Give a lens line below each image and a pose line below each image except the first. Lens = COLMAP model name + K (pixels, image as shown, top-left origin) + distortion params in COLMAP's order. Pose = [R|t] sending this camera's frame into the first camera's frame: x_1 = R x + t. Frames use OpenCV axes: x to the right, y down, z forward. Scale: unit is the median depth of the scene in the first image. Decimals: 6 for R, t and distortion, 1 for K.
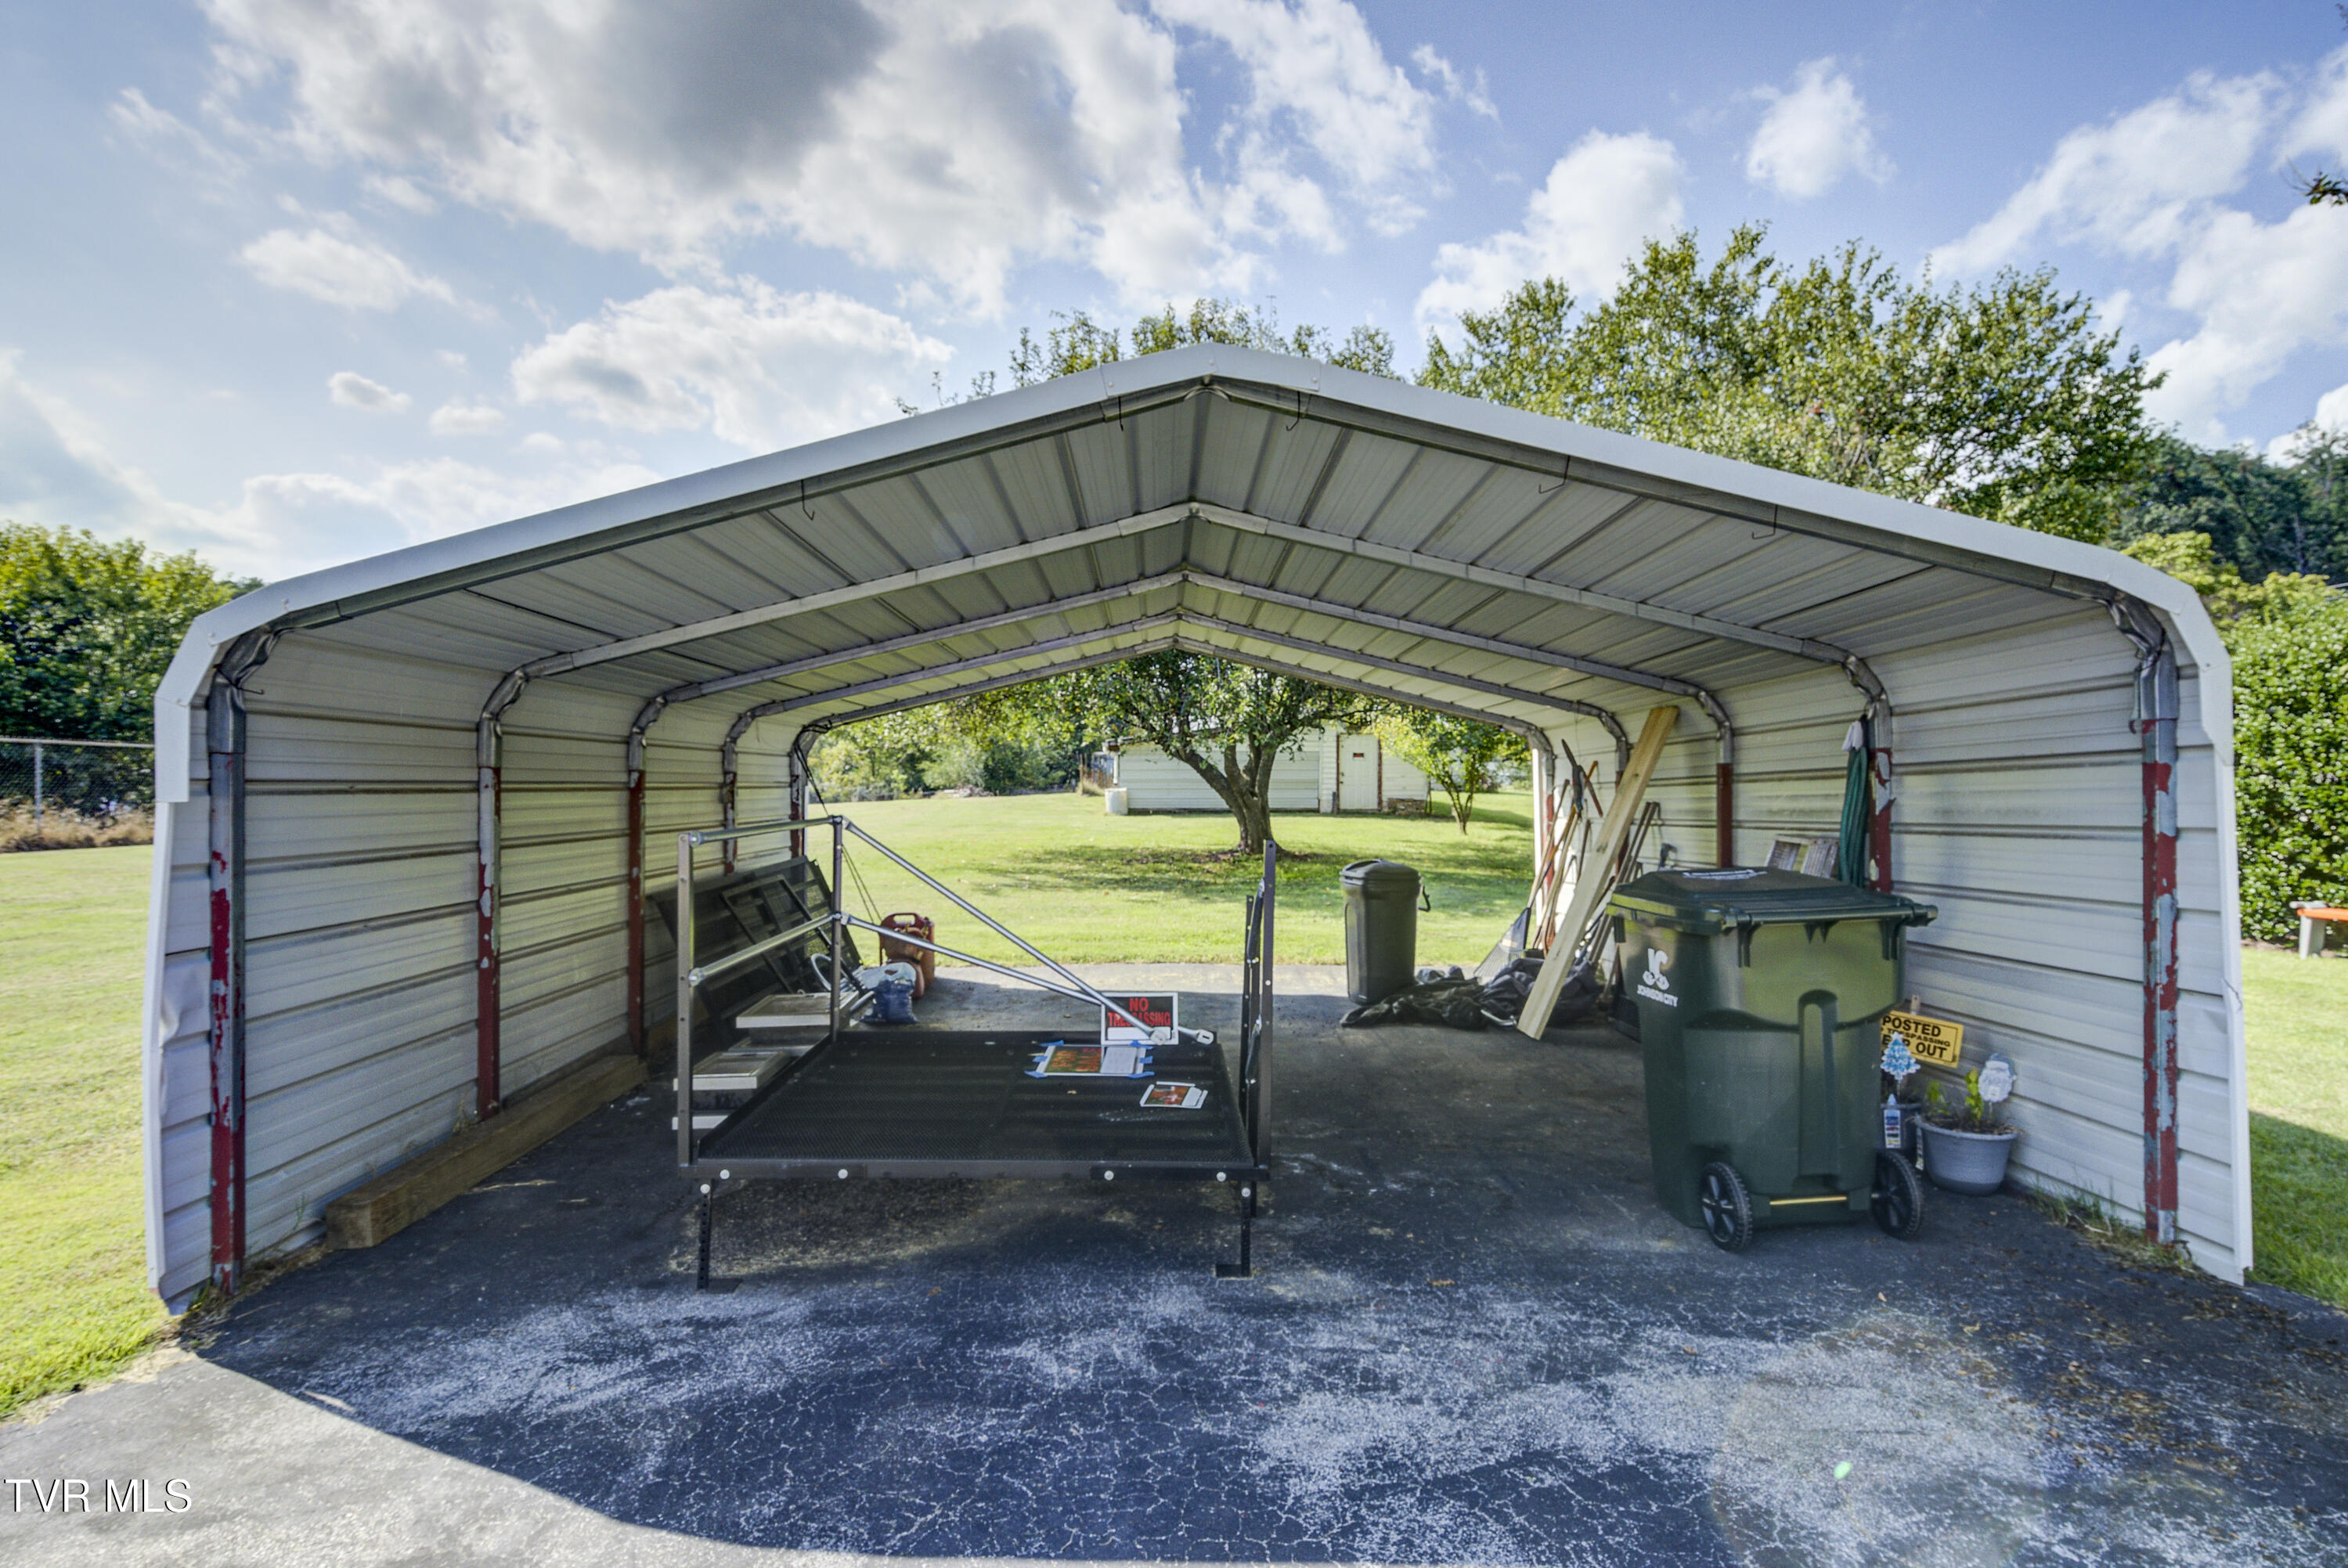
lens RADIAL K [[1263.3, 0, 1188.0], [0, 1263.3, 782.9], [0, 0, 1]] dist [0.005352, -0.004773]
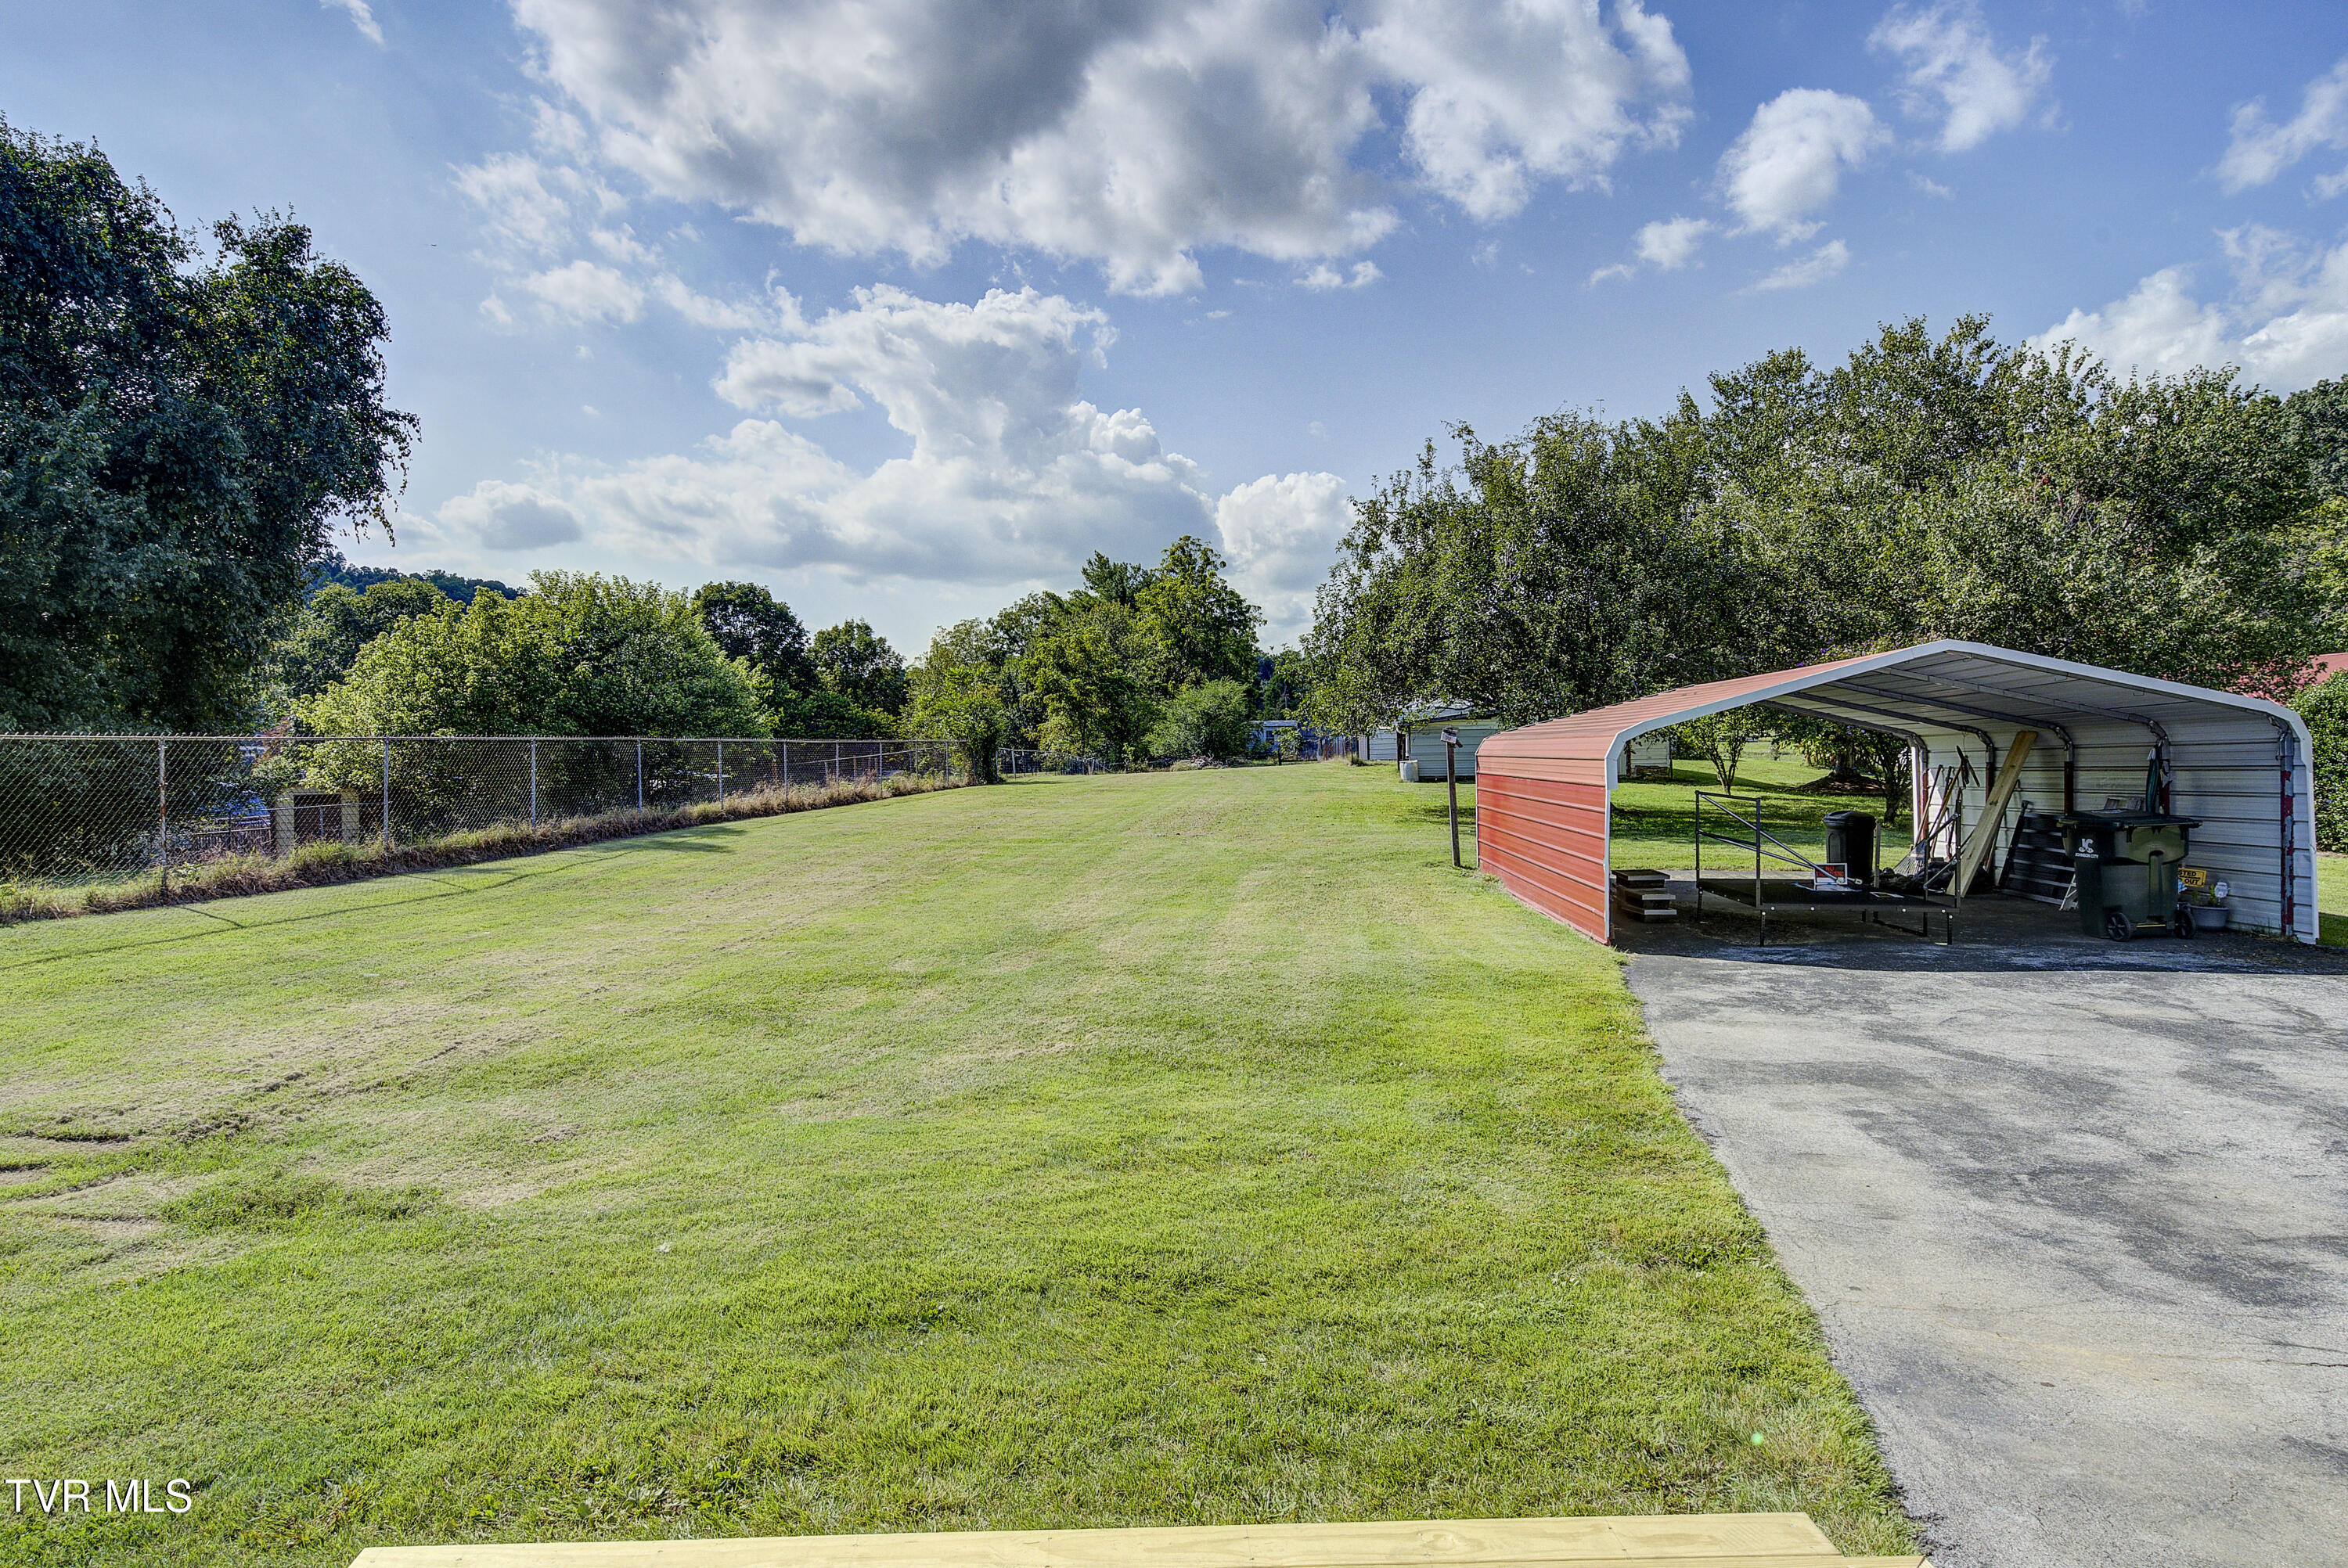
lens RADIAL K [[1263.2, 0, 1110.9], [0, 1263.2, 767.7], [0, 0, 1]] dist [0.005352, -0.004773]
pose [[0.992465, -0.010056, -0.122116, -0.686255], [0.012202, 0.999784, 0.016838, -0.046045], [0.121920, -0.018202, 0.992373, -0.974383]]
